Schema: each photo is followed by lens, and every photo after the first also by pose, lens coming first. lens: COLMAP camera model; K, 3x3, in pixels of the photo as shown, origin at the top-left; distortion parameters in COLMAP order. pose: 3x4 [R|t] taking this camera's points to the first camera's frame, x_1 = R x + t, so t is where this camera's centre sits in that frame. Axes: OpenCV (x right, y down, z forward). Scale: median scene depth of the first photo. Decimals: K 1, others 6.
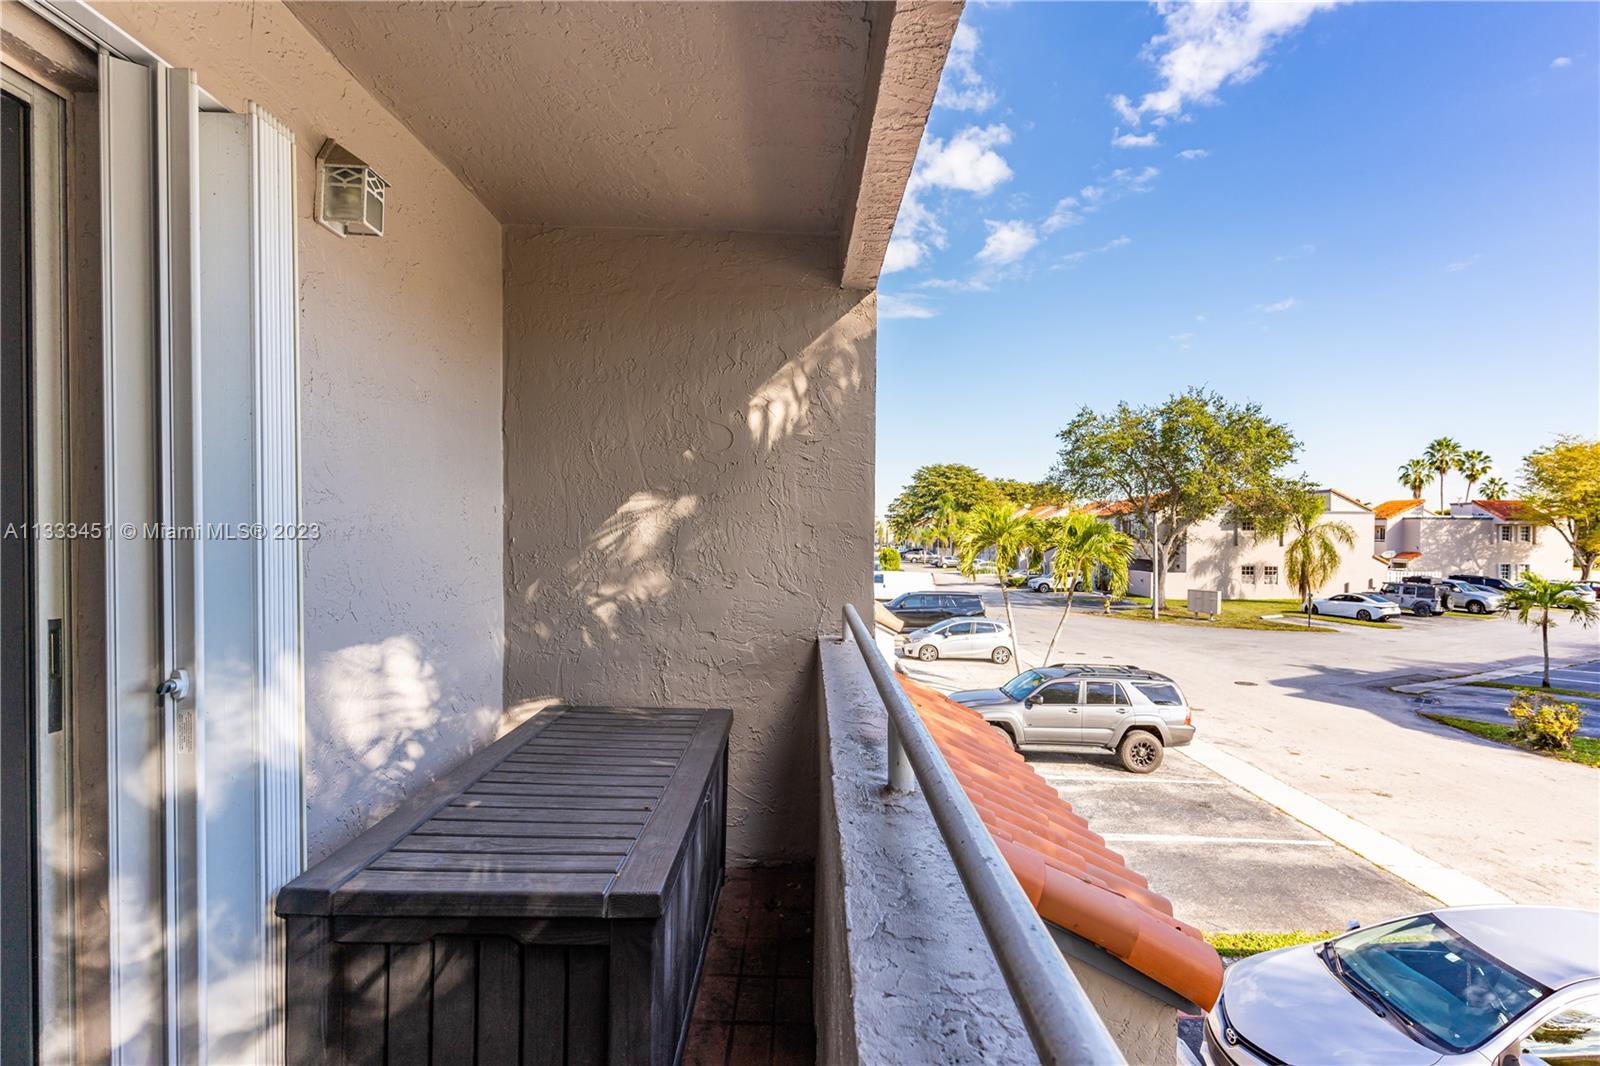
lens RADIAL K [[774.6, 0, 817.8], [0, 774.6, 540.2], [0, 0, 1]] dist [0.001307, 0.000195]
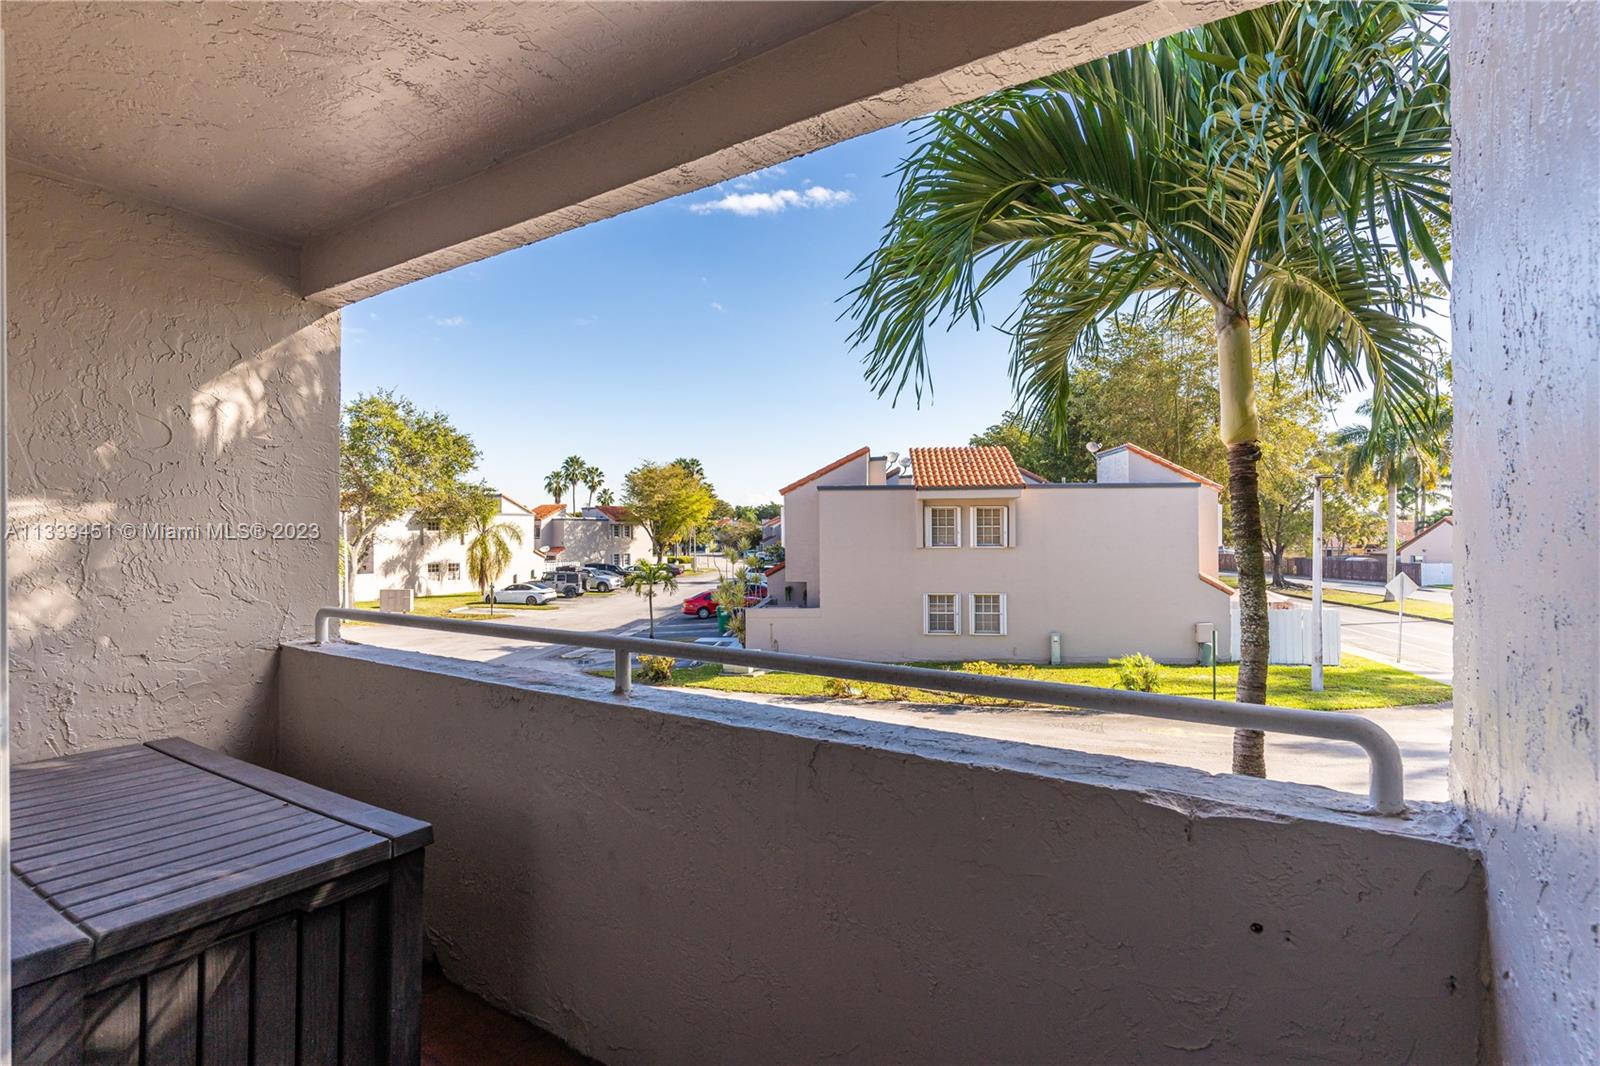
lens RADIAL K [[760.1, 0, 810.6], [0, 760.1, 523.3], [0, 0, 1]] dist [0.000397, 0.000385]
pose [[0.552363, 0.000205, 0.833604, -0.032190], [0.018017, 0.999763, -0.012184, -0.000424], [-0.833409, 0.021749, 0.552228, -0.007779]]
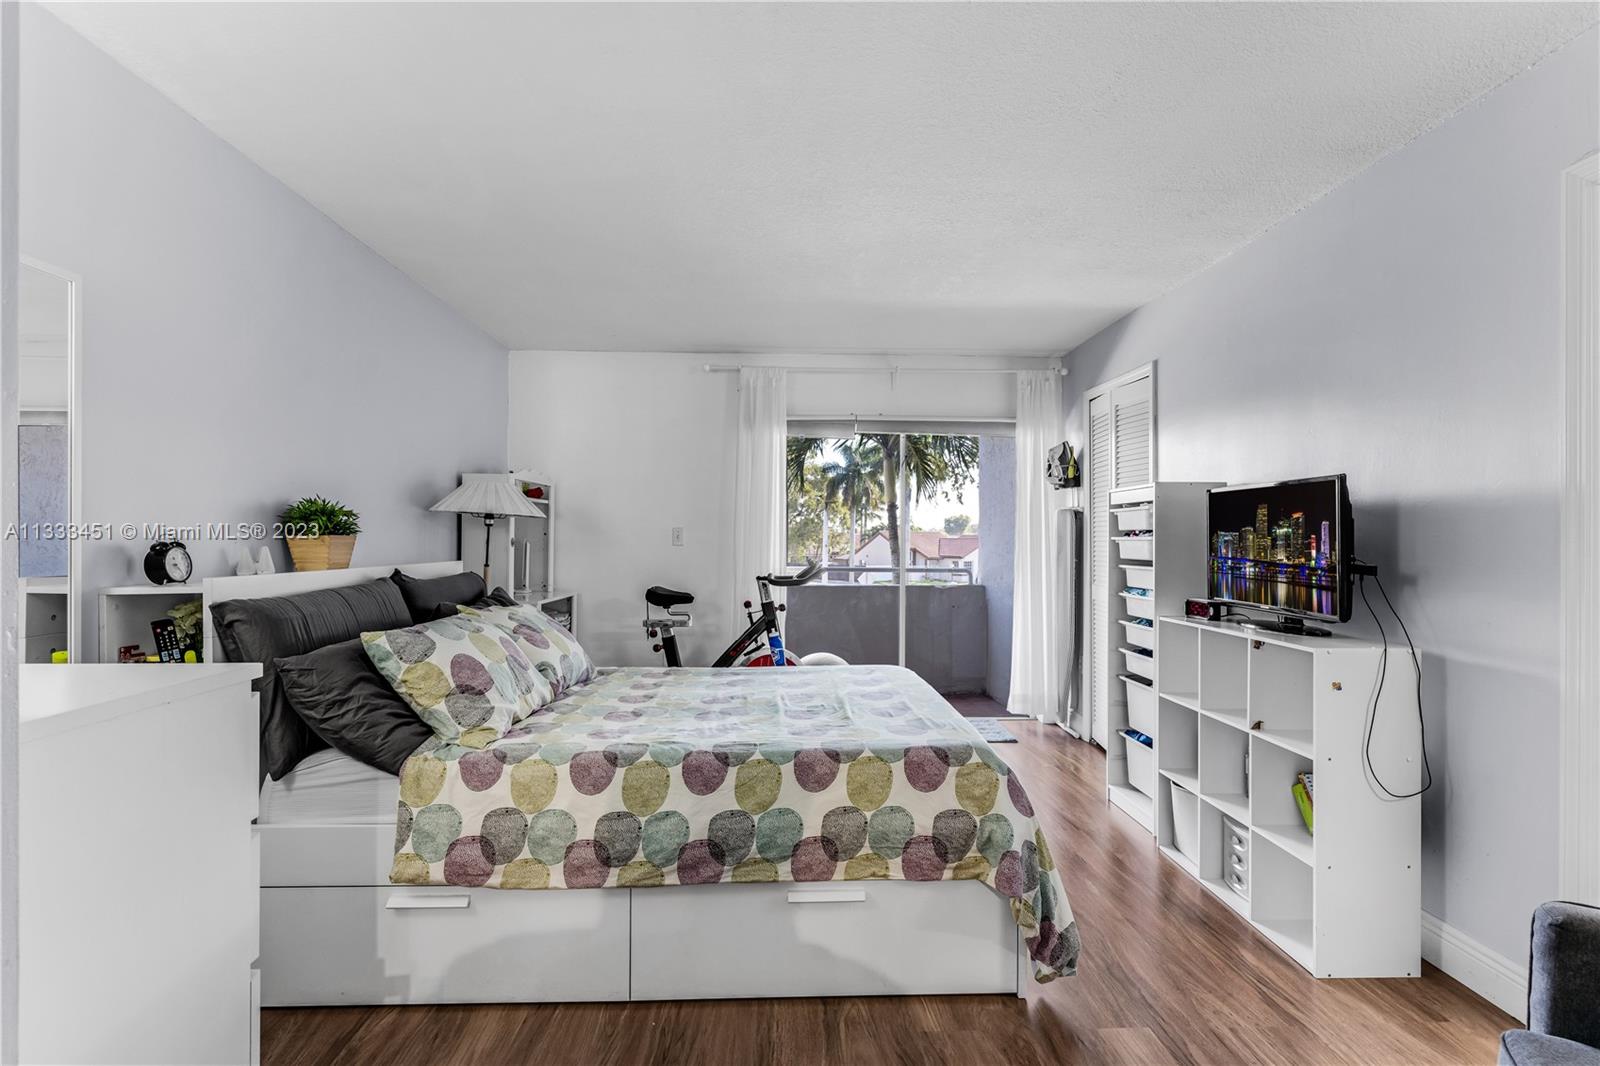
lens RADIAL K [[774.6, 0, 817.8], [0, 774.6, 540.2], [0, 0, 1]] dist [0.001307, 0.000195]
pose [[-0.039816, -0.007116, 0.999182, -0.158341], [0.010186, 0.999920, 0.007527, -0.001457], [-0.999155, 0.010477, -0.039740, 0.027810]]
